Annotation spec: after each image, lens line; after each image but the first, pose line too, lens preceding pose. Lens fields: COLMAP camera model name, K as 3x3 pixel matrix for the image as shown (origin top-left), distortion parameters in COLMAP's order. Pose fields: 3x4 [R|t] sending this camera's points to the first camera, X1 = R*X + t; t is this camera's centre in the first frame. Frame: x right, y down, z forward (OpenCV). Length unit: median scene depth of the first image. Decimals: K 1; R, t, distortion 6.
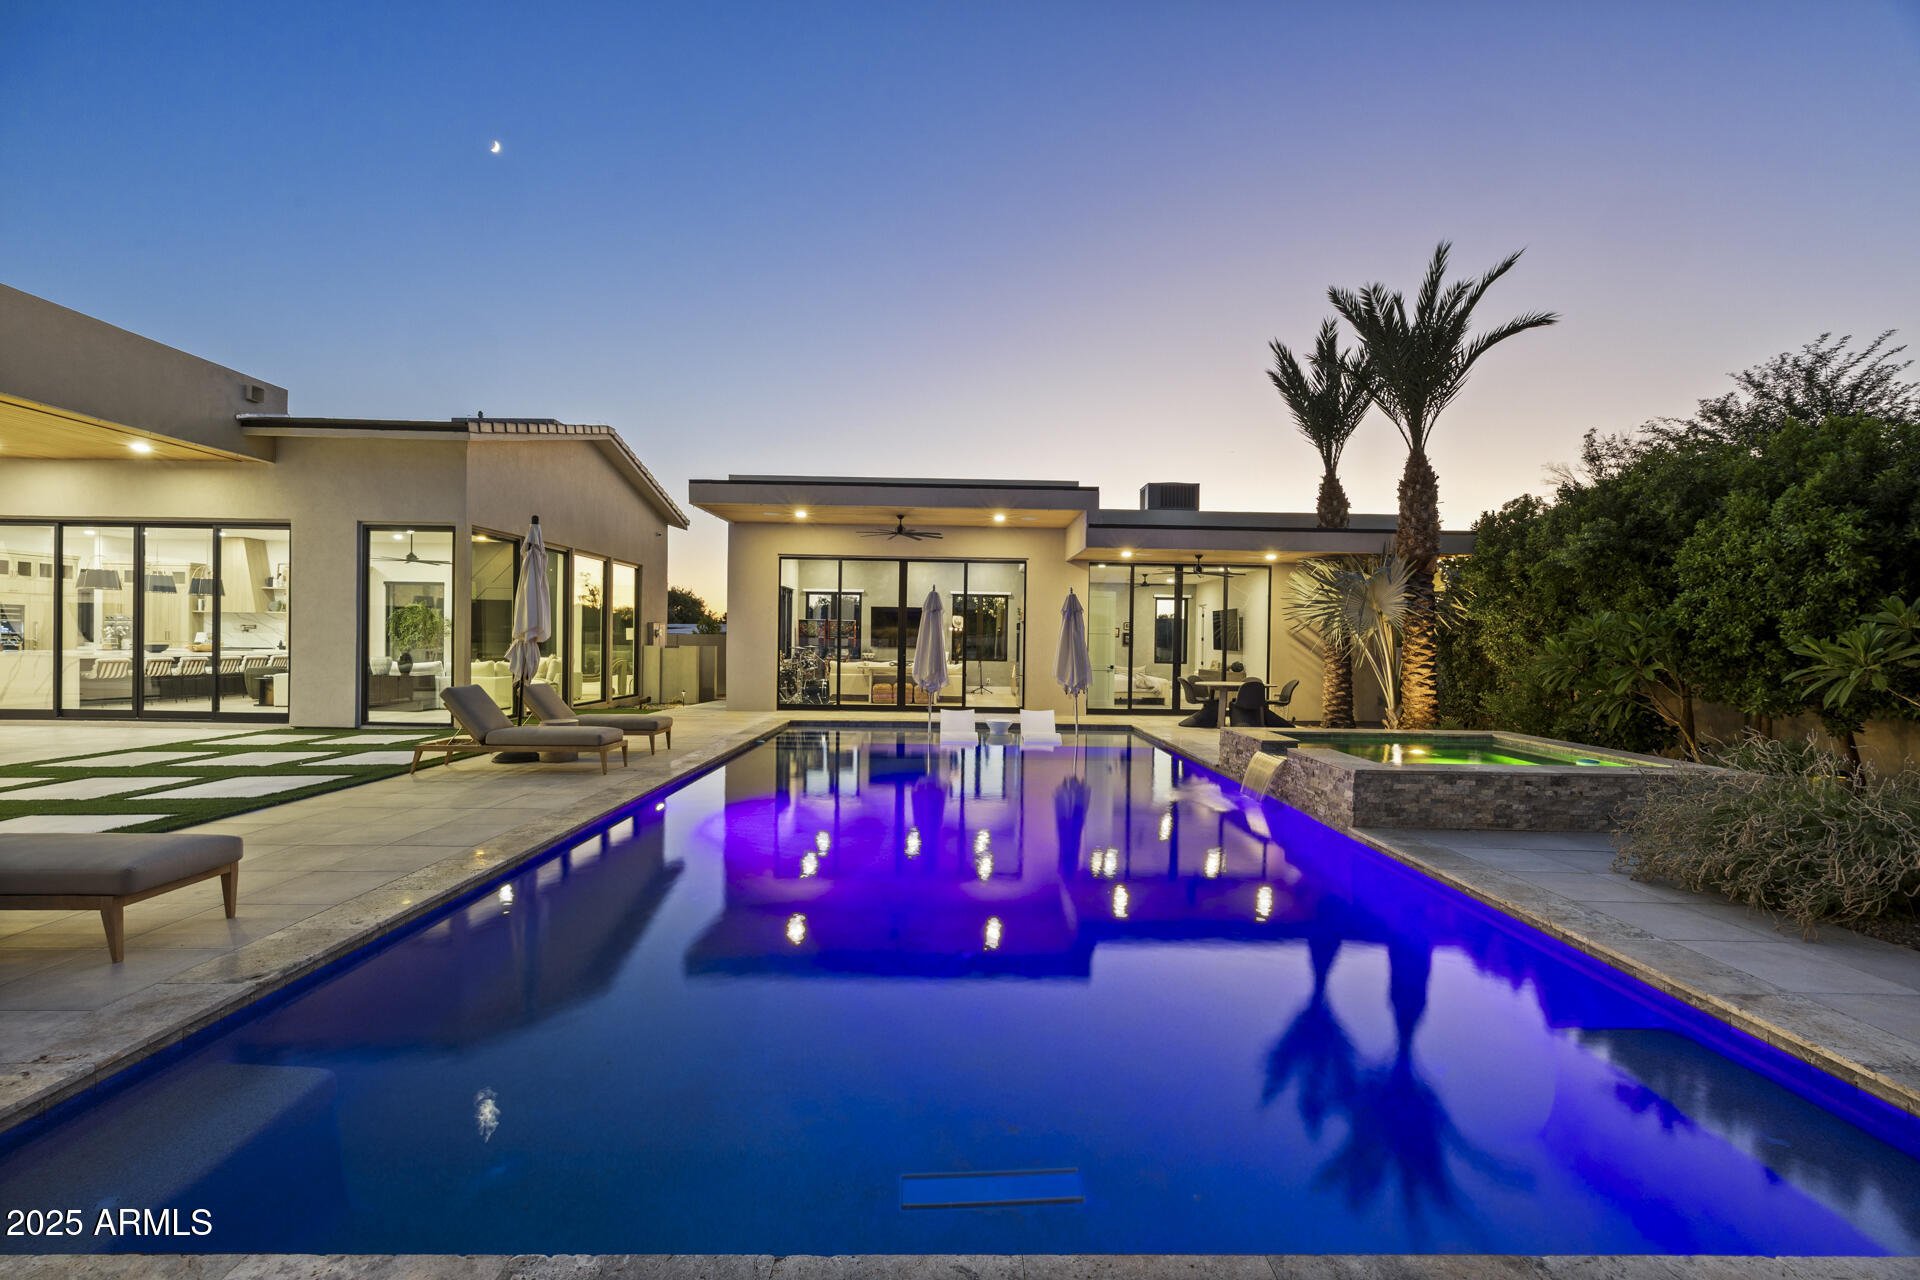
lens RADIAL K [[789.2, 0, 960.1], [0, 789.2, 646.0], [0, 0, 1]] dist [-0.002108, 0.000116]
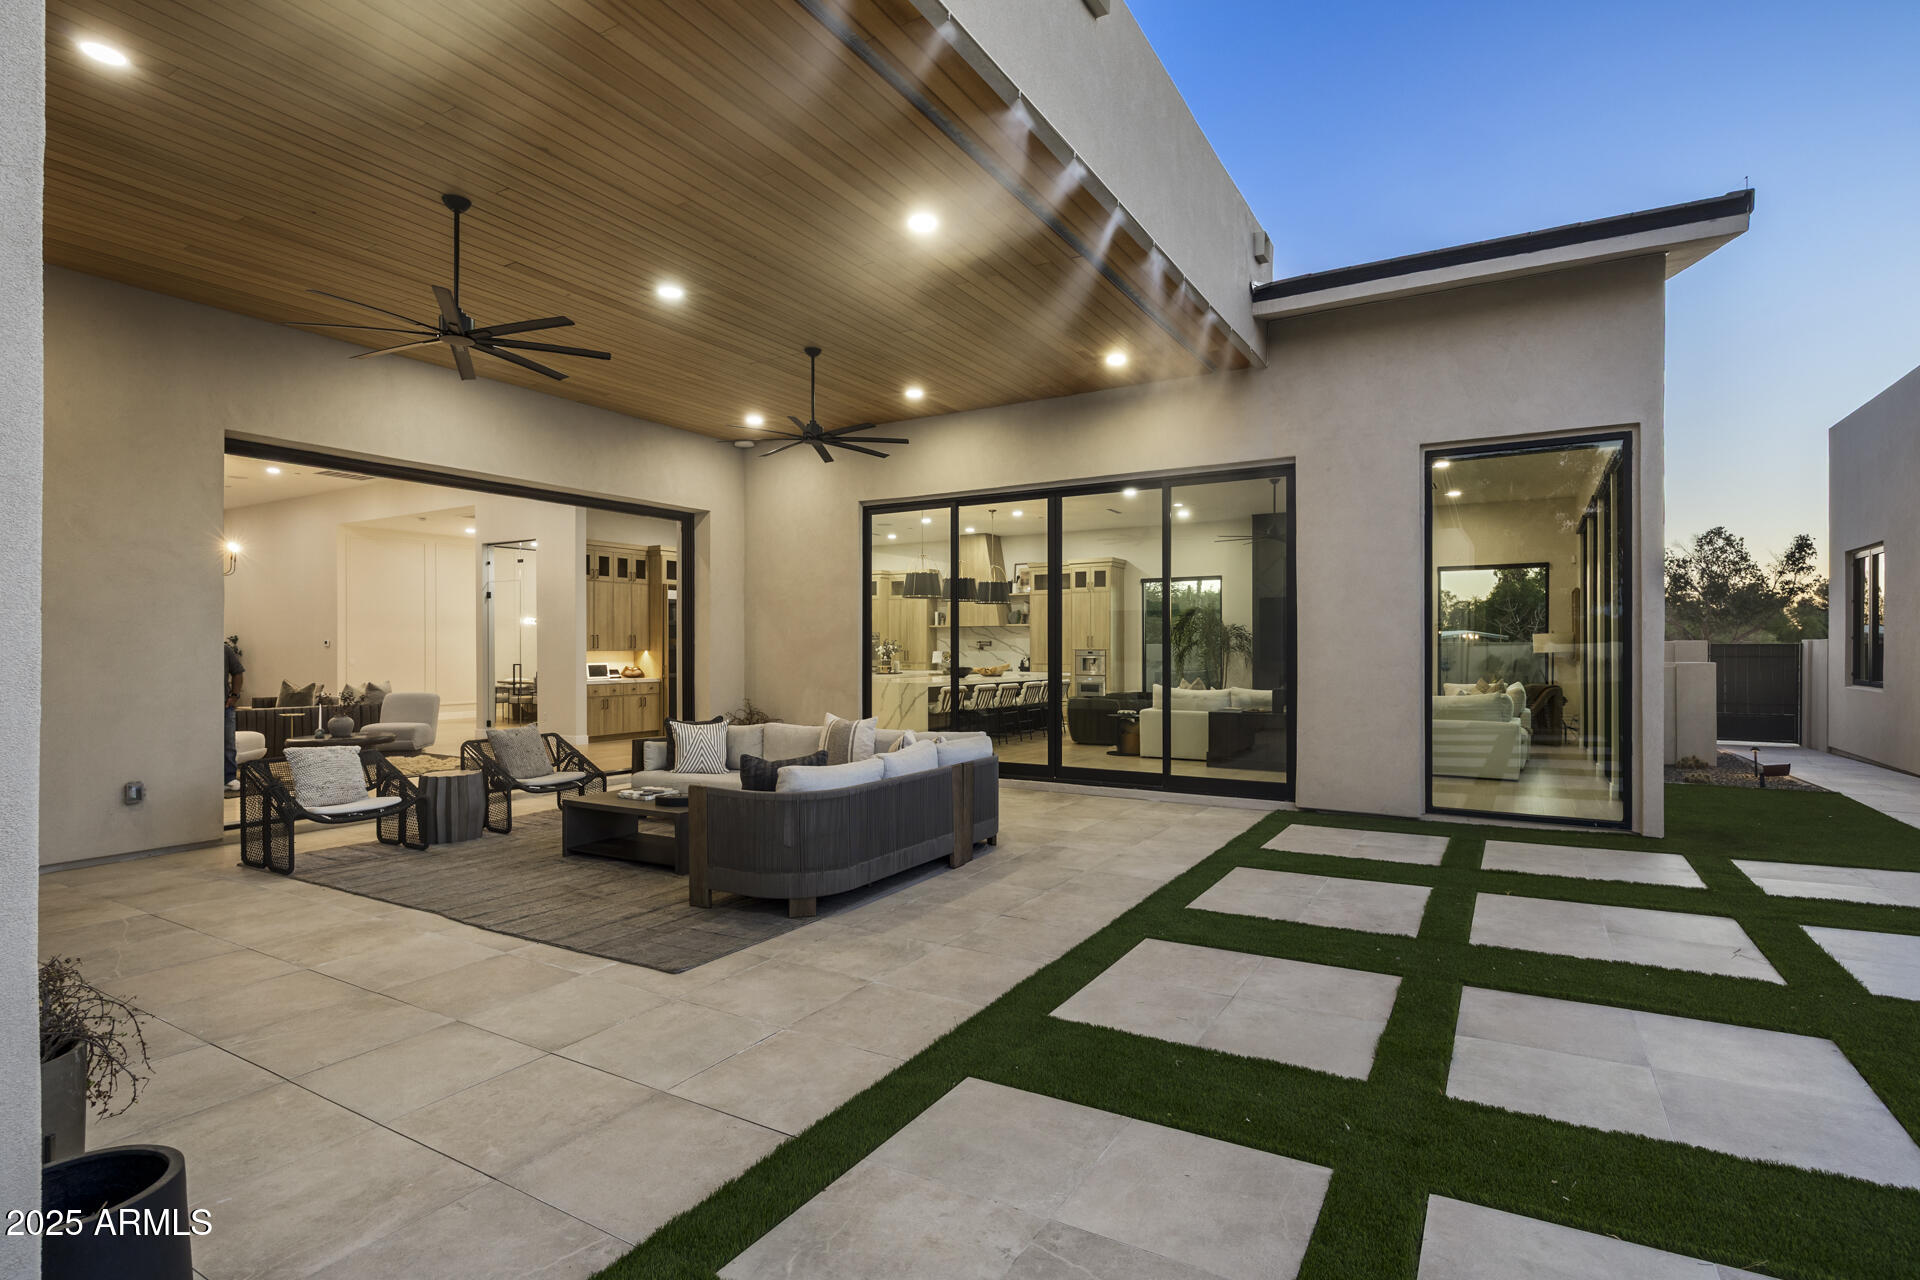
lens RADIAL K [[932.8, 0, 967.3], [0, 932.8, 652.9], [0, 0, 1]] dist [0.000136, 0.000990]
pose [[0.856905, -0.014741, -0.515263, -0.687599], [0.011636, 0.999889, -0.009254, -0.010212], [0.515343, 0.001934, 0.856982, 0.268714]]
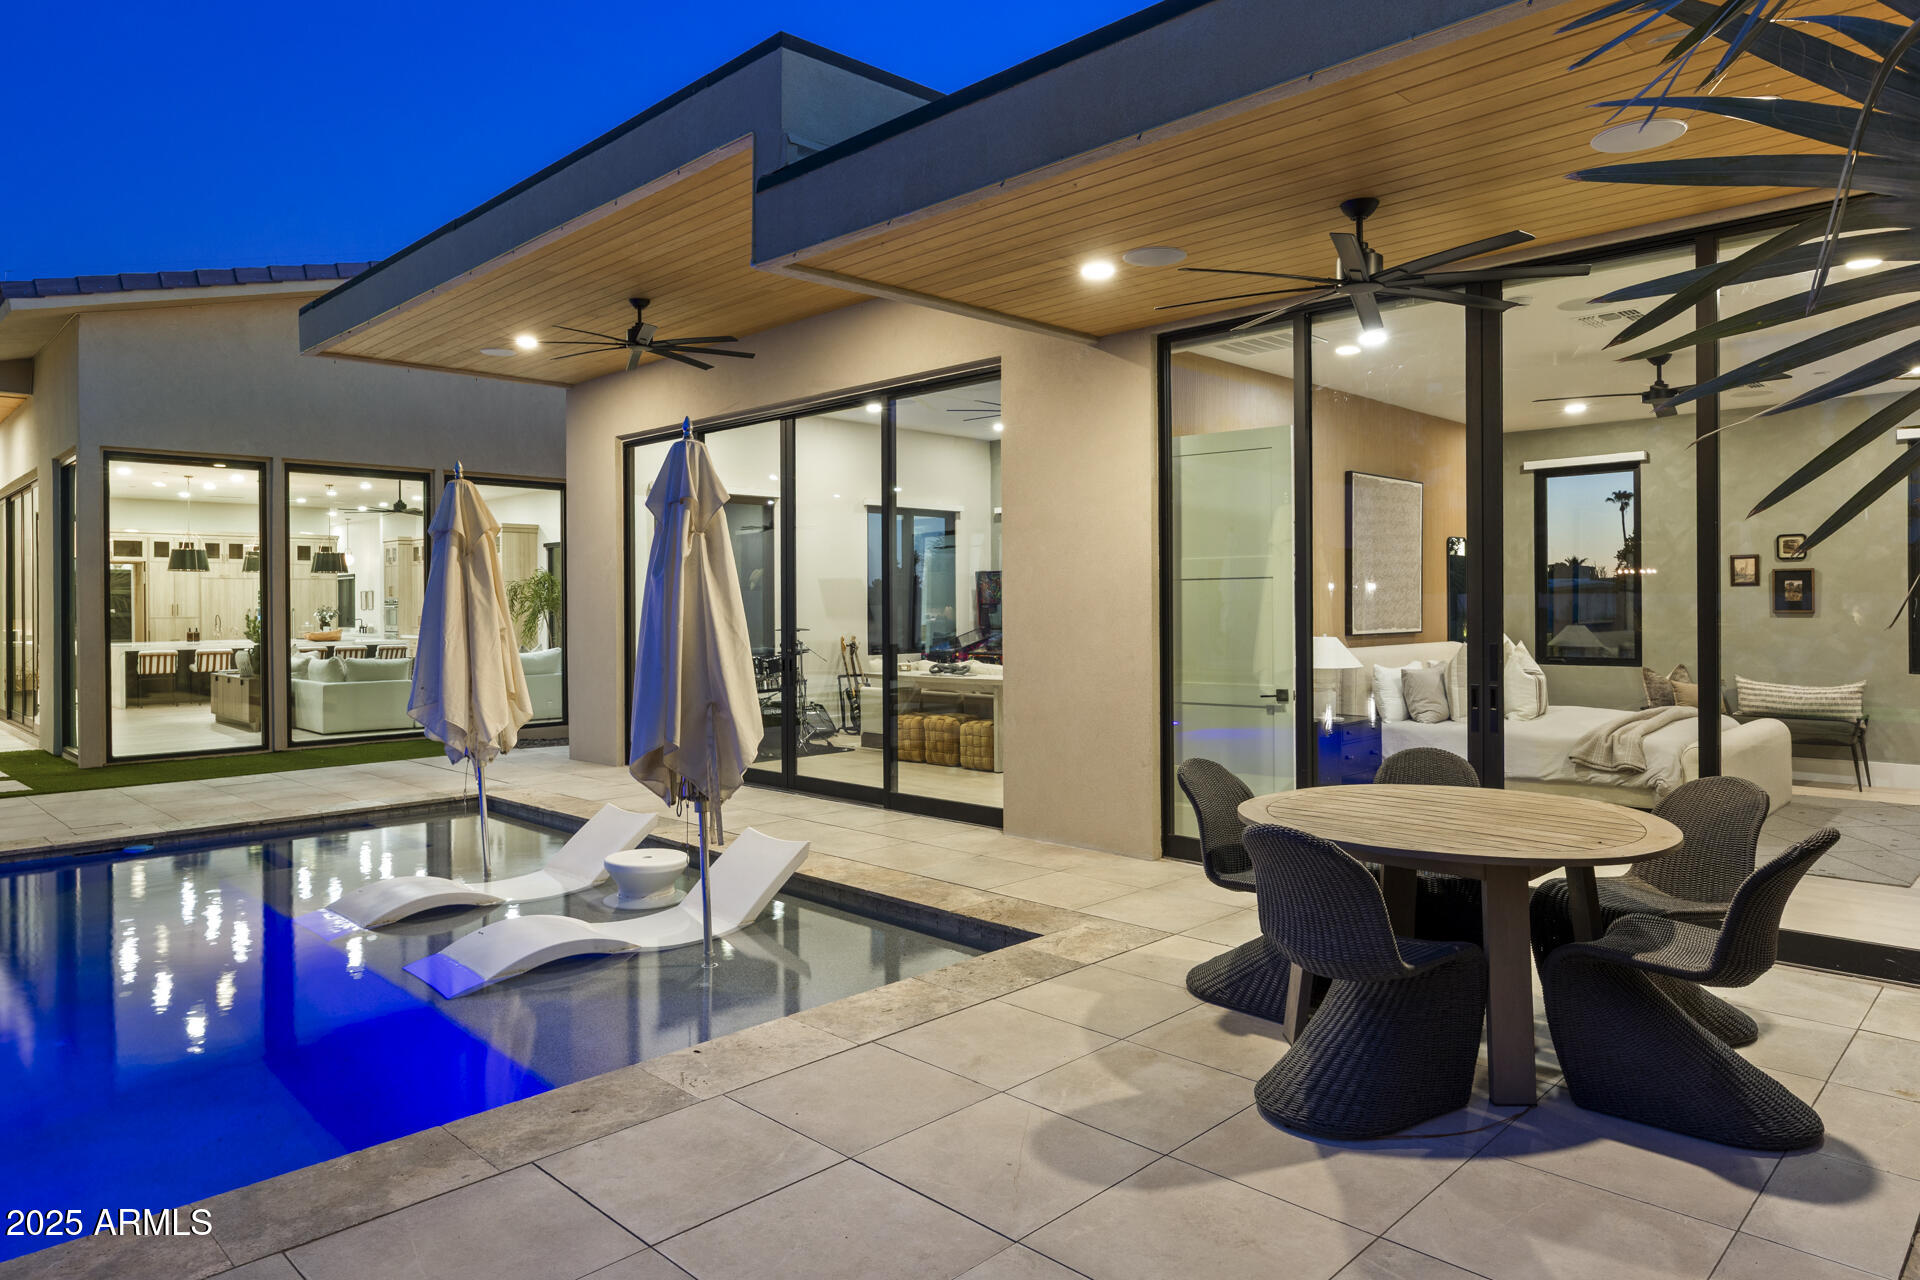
lens RADIAL K [[1165.4, 0, 994.3], [0, 1165.4, 611.0], [0, 0, 1]] dist [0.036856, -0.061023]
pose [[0.716246, -0.018684, -0.697597, 0.539069], [0.014125, 0.999825, -0.012277, 0.000426], [0.697704, -0.001060, 0.716385, 0.828389]]
